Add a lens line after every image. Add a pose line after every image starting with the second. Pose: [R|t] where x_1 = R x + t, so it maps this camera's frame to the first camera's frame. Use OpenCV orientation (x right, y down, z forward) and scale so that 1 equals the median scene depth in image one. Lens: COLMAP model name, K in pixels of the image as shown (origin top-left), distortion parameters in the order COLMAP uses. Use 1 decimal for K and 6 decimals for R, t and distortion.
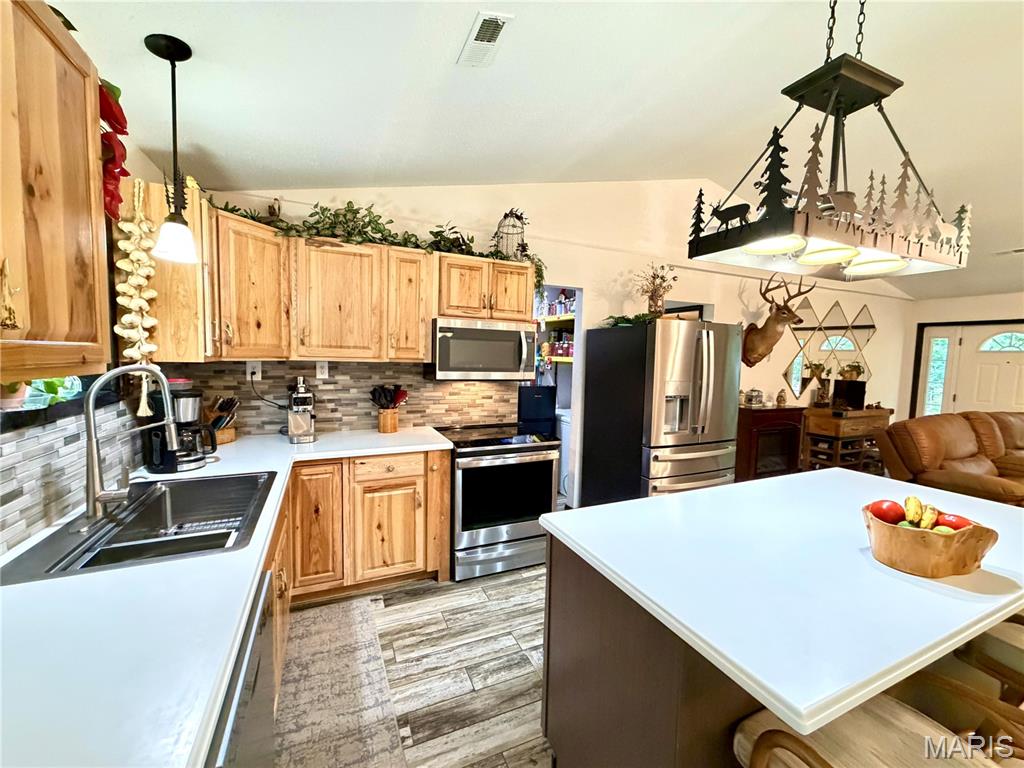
lens RADIAL K [[407.1, 0, 509.2], [0, 407.1, 384.5], [0, 0, 1]] dist [0.000596, -0.000010]
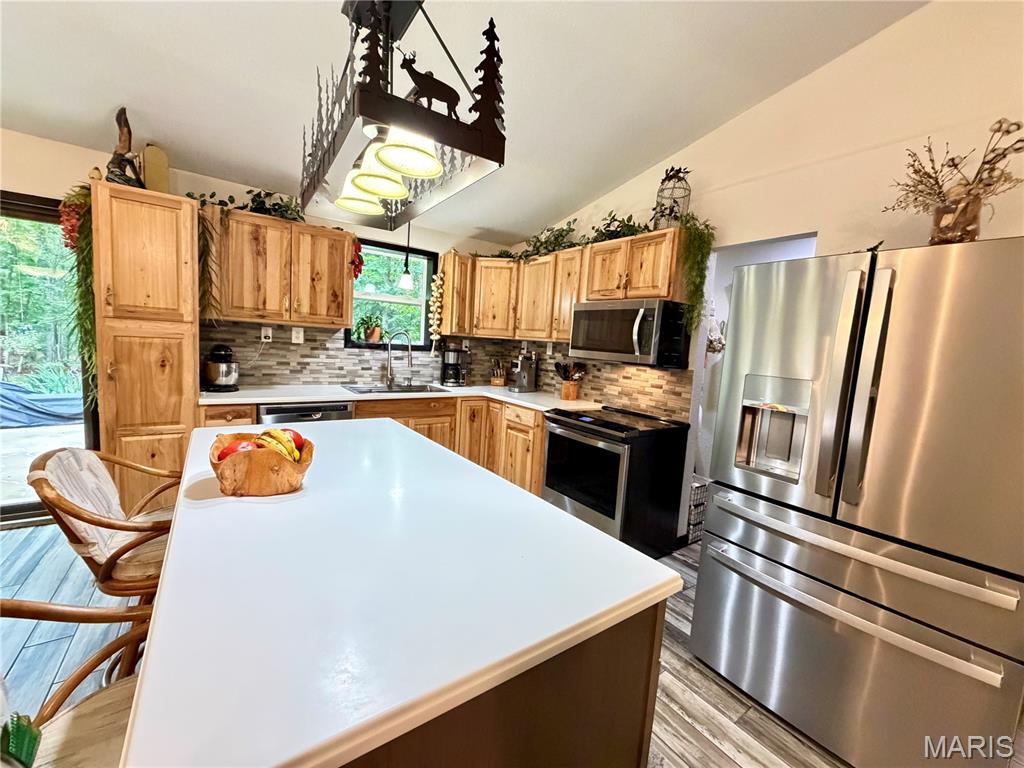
lens RADIAL K [[407.1, 0, 509.2], [0, 407.1, 384.5], [0, 0, 1]] dist [0.000596, -0.000010]
pose [[0.198643, 0.091634, -0.975779, 0.906691], [-0.131354, 0.989126, 0.066147, 0.012848], [0.971230, 0.115033, 0.208519, 0.587337]]
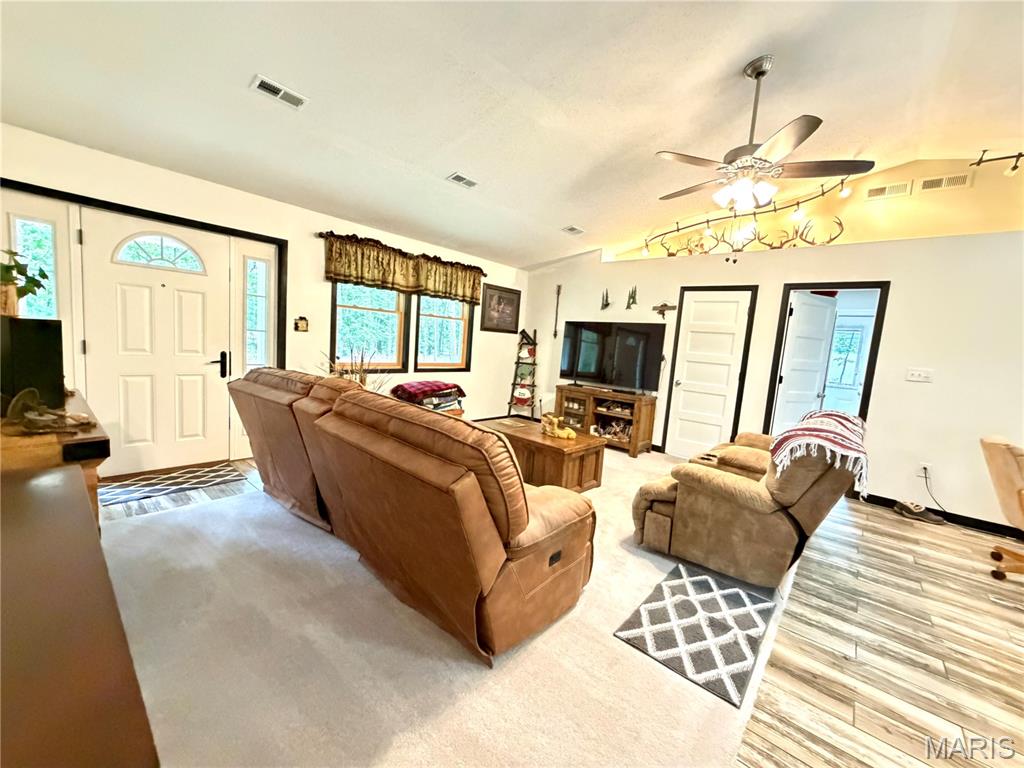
lens RADIAL K [[407.1, 0, 509.2], [0, 407.1, 384.5], [0, 0, 1]] dist [0.000596, -0.000010]
pose [[-0.417352, -0.153629, 0.895665, 0.792336], [-0.017935, 0.986807, 0.160906, -0.026198], [-0.908568, 0.051090, -0.414601, 1.491787]]
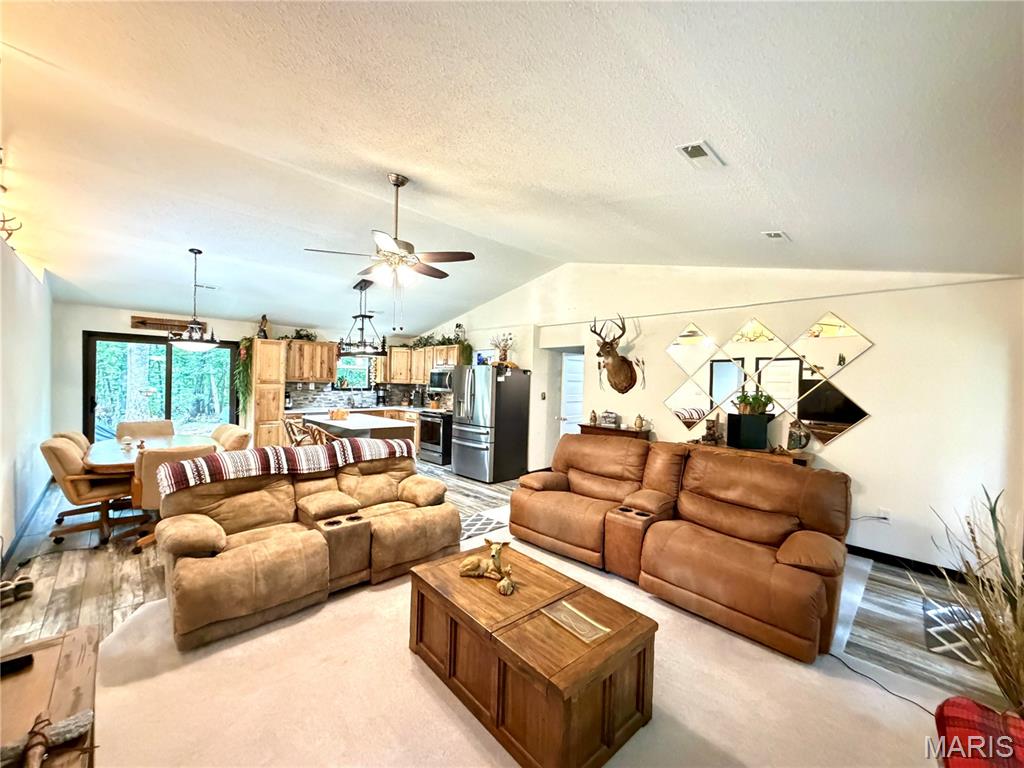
lens RADIAL K [[407.1, 0, 509.2], [0, 407.1, 384.5], [0, 0, 1]] dist [0.000596, -0.000010]
pose [[0.344810, -0.005053, -0.938659, 2.682593], [-0.086886, 0.995521, -0.037276, 0.005712], [0.934643, 0.094409, 0.342827, 0.519822]]
